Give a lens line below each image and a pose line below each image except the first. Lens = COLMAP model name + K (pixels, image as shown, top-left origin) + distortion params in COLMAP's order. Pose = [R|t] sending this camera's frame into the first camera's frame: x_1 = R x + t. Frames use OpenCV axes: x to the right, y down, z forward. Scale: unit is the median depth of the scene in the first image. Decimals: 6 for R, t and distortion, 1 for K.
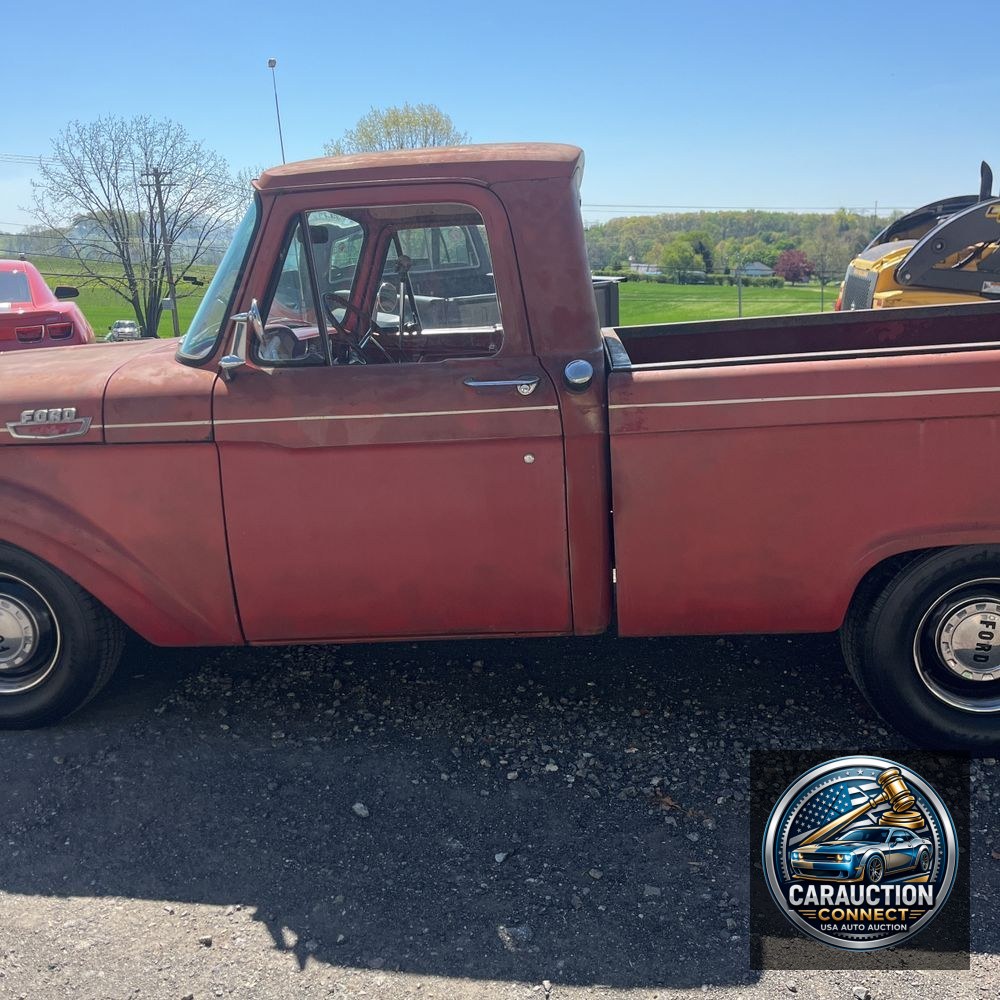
lens RADIAL K [[1021.3, 0, 504.7], [0, 1021.3, 508.3], [0, 0, 1]] dist [0.062122, -0.081774]
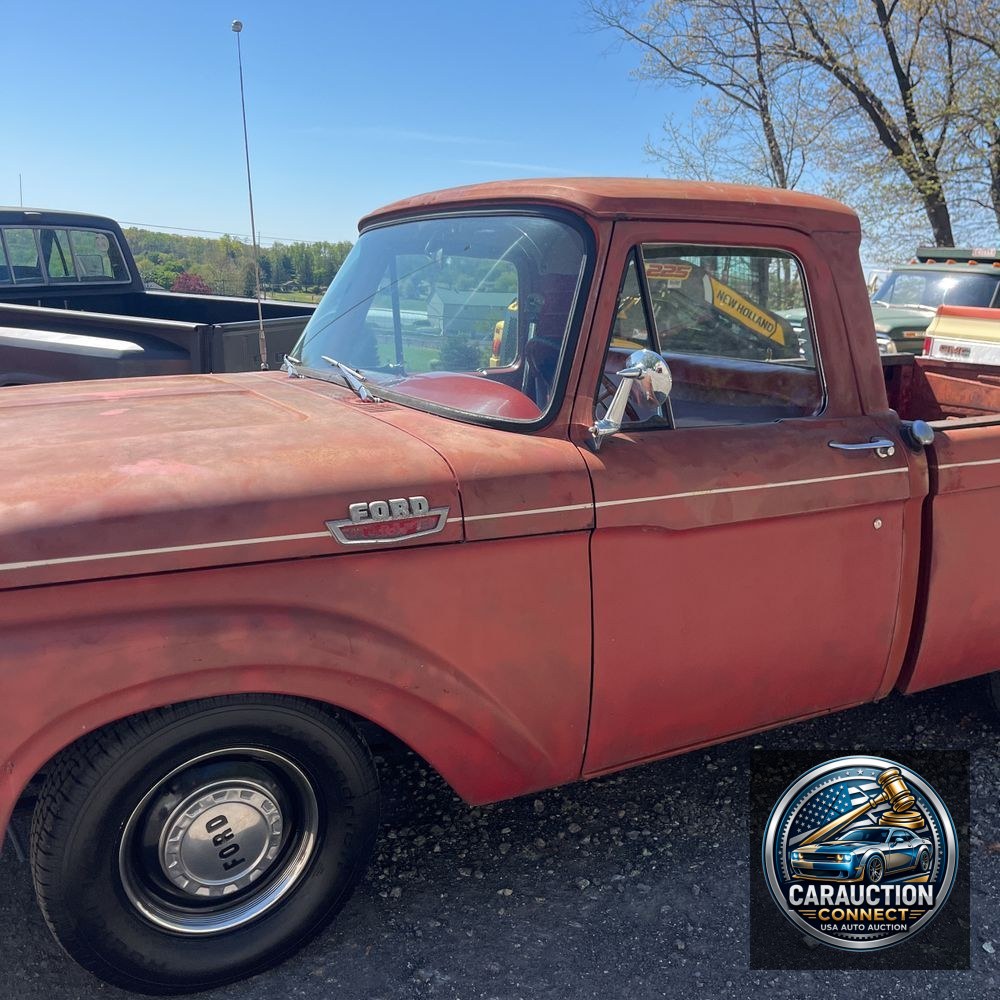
lens RADIAL K [[1021.3, 0, 504.7], [0, 1021.3, 508.3], [0, 0, 1]] dist [0.062122, -0.081774]
pose [[0.827972, -0.059463, 0.557607, -0.294096], [0.071209, 0.997461, 0.000632, -0.032800], [-0.556229, 0.039183, 0.830105, 0.148639]]
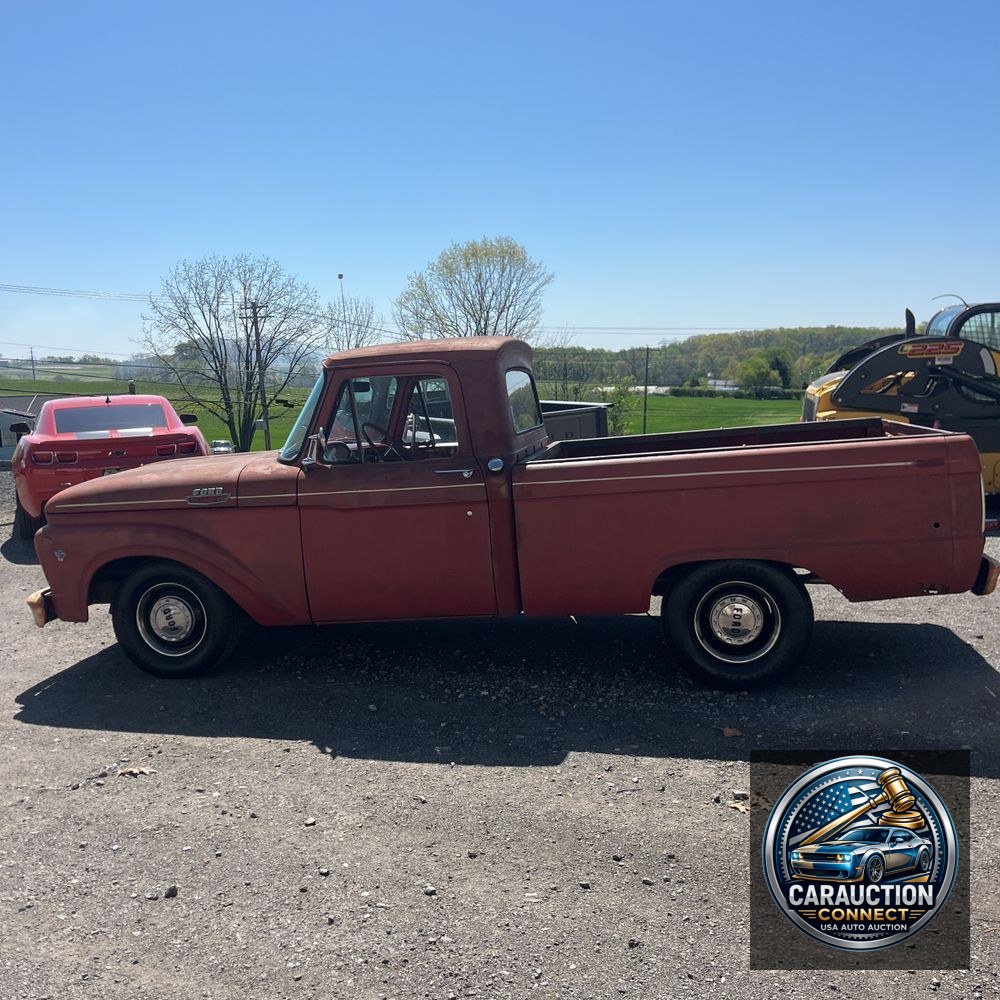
lens RADIAL K [[1046.9, 0, 506.4], [0, 1046.9, 524.9], [0, 0, 1]] dist [0.136918, -0.402708]
pose [[0.996655, -0.002146, -0.081692, 0.088083], [-0.005847, 0.995221, -0.097477, 0.055678], [0.081511, 0.097629, 0.991879, -0.301818]]
